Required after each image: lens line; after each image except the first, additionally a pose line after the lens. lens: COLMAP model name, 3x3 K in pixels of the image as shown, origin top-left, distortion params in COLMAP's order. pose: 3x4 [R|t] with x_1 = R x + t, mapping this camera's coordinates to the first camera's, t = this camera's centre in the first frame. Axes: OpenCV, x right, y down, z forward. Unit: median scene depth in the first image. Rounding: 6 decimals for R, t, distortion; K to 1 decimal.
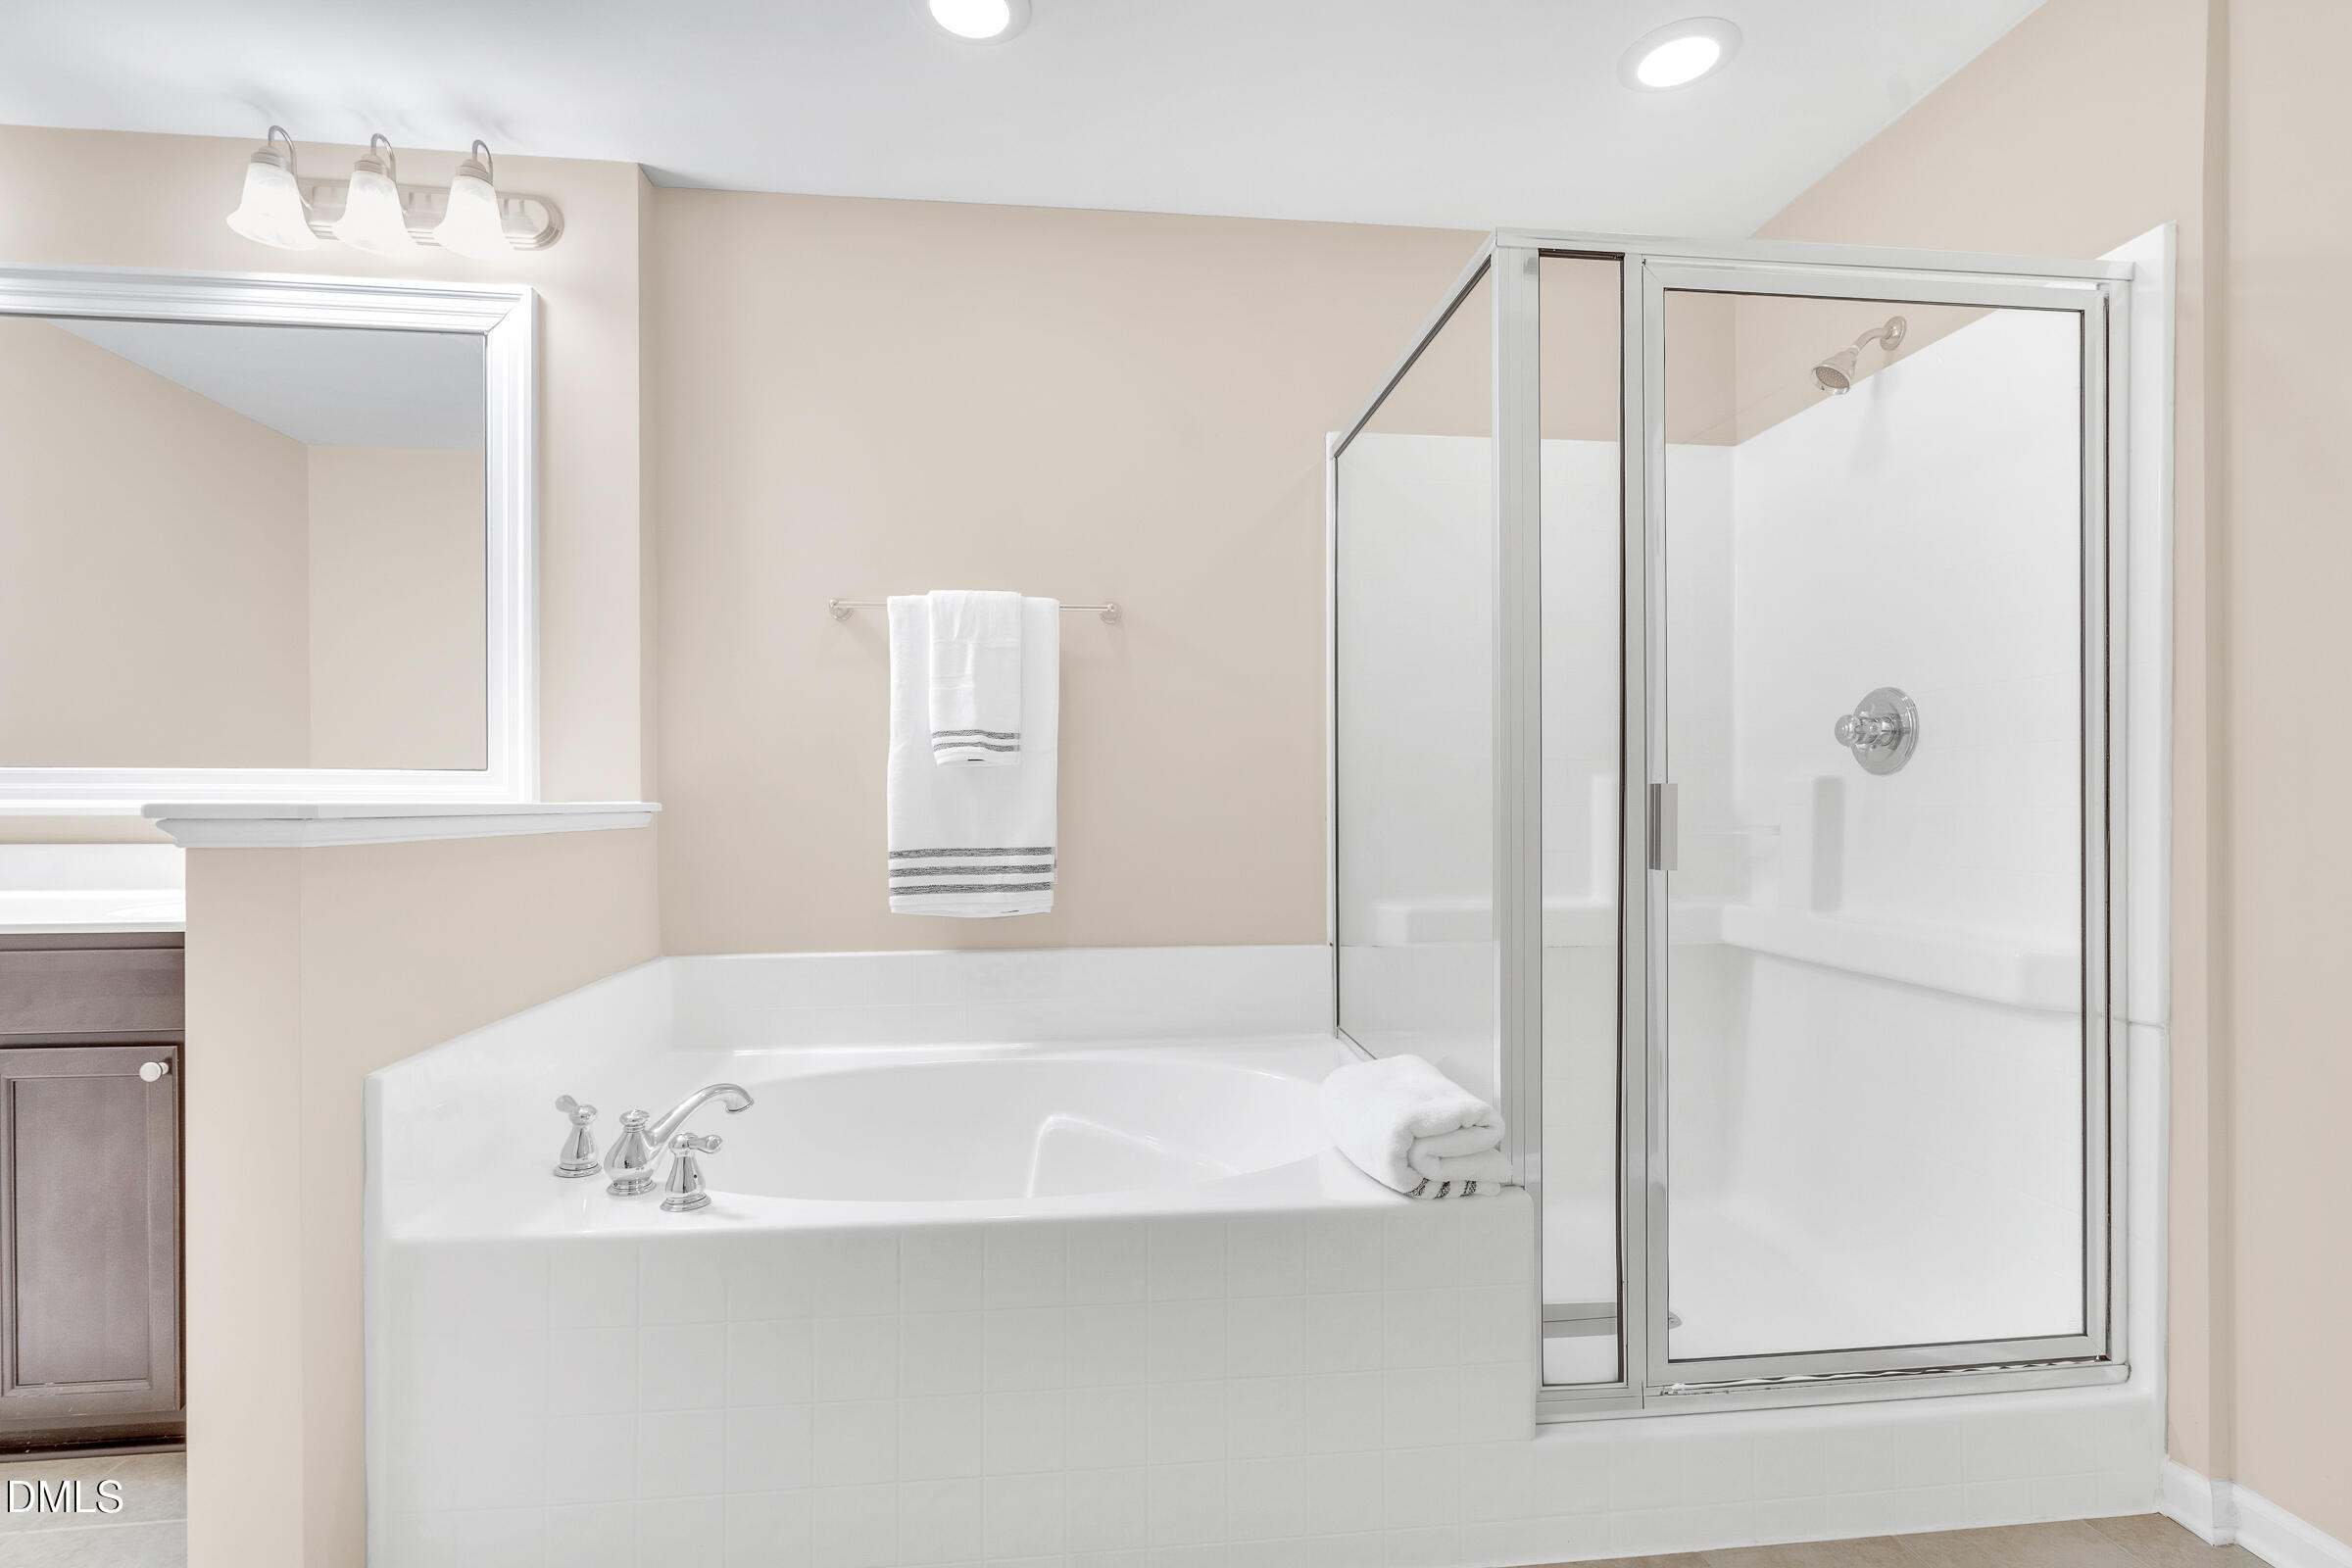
lens RADIAL K [[1090.0, 0, 1176.3], [0, 1090.0, 807.3], [0, 0, 1]] dist [0.001005, 0.000510]
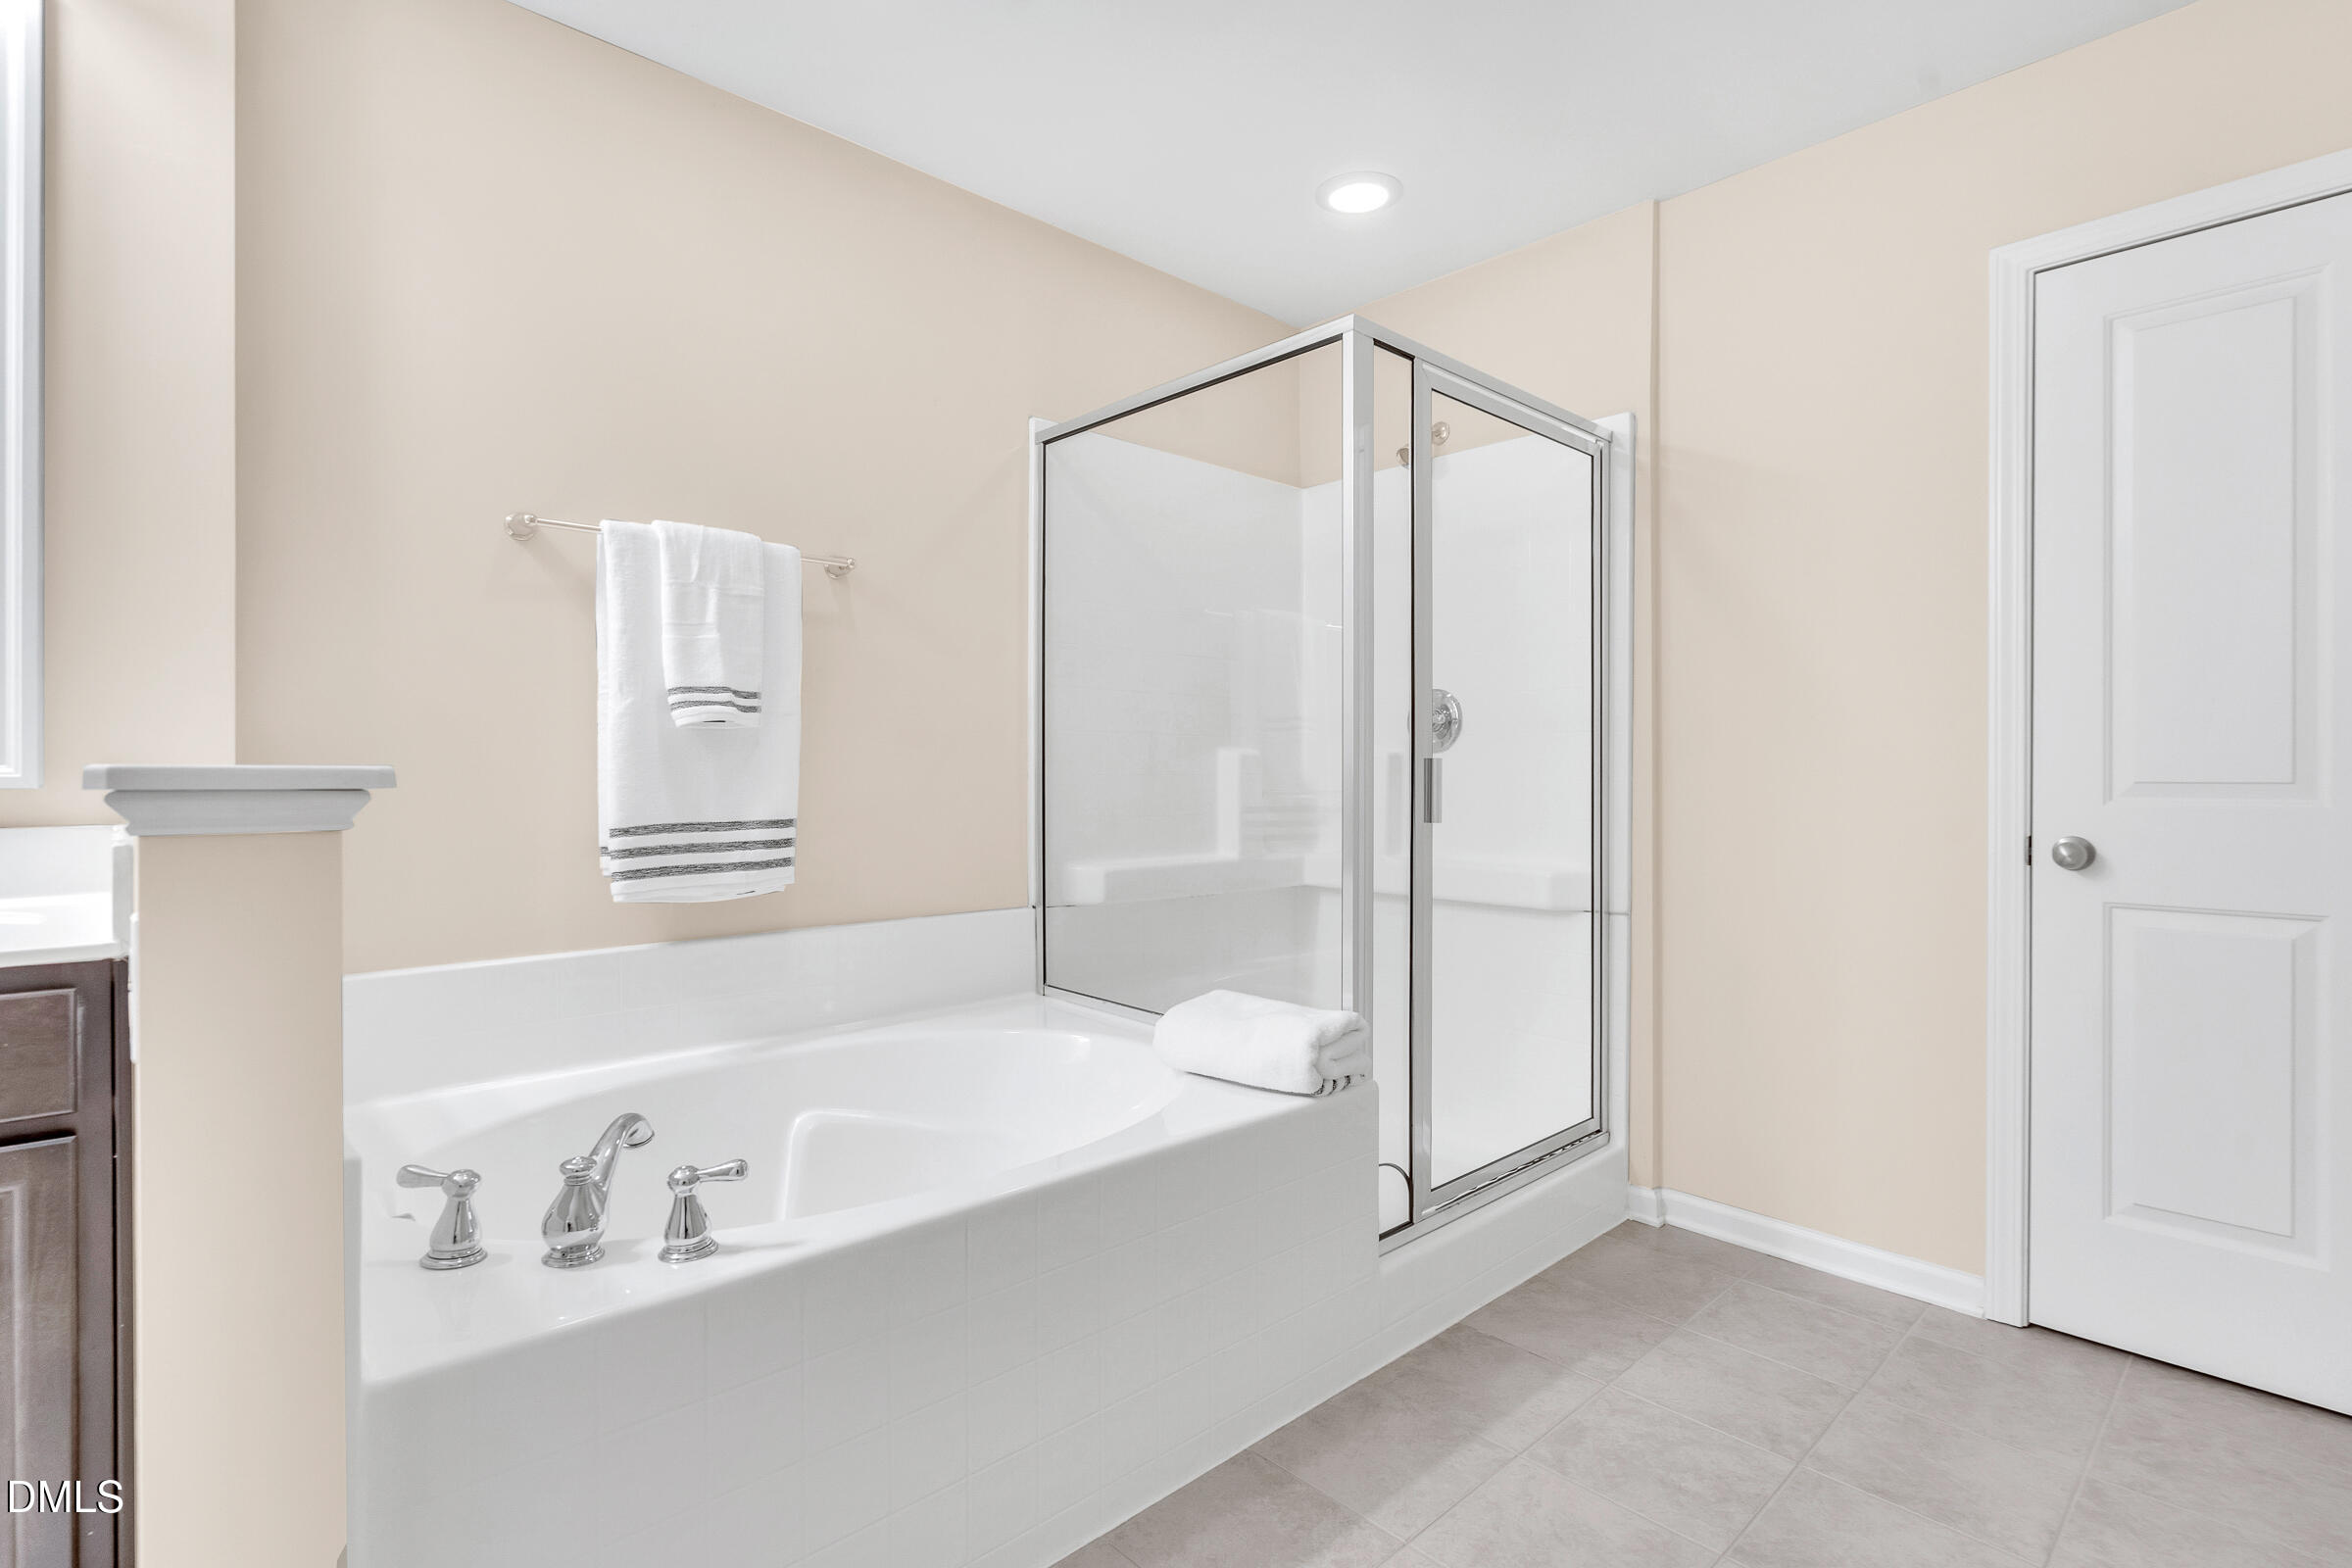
lens RADIAL K [[1119.1, 0, 1174.3], [0, 1119.1, 776.7], [0, 0, 1]] dist [0.002082, 0.000212]
pose [[0.801295, 0.001540, 0.598267, -0.428737], [-0.001657, 0.999999, -0.000354, 0.000827], [-0.598267, -0.000707, 0.801297, 0.060512]]
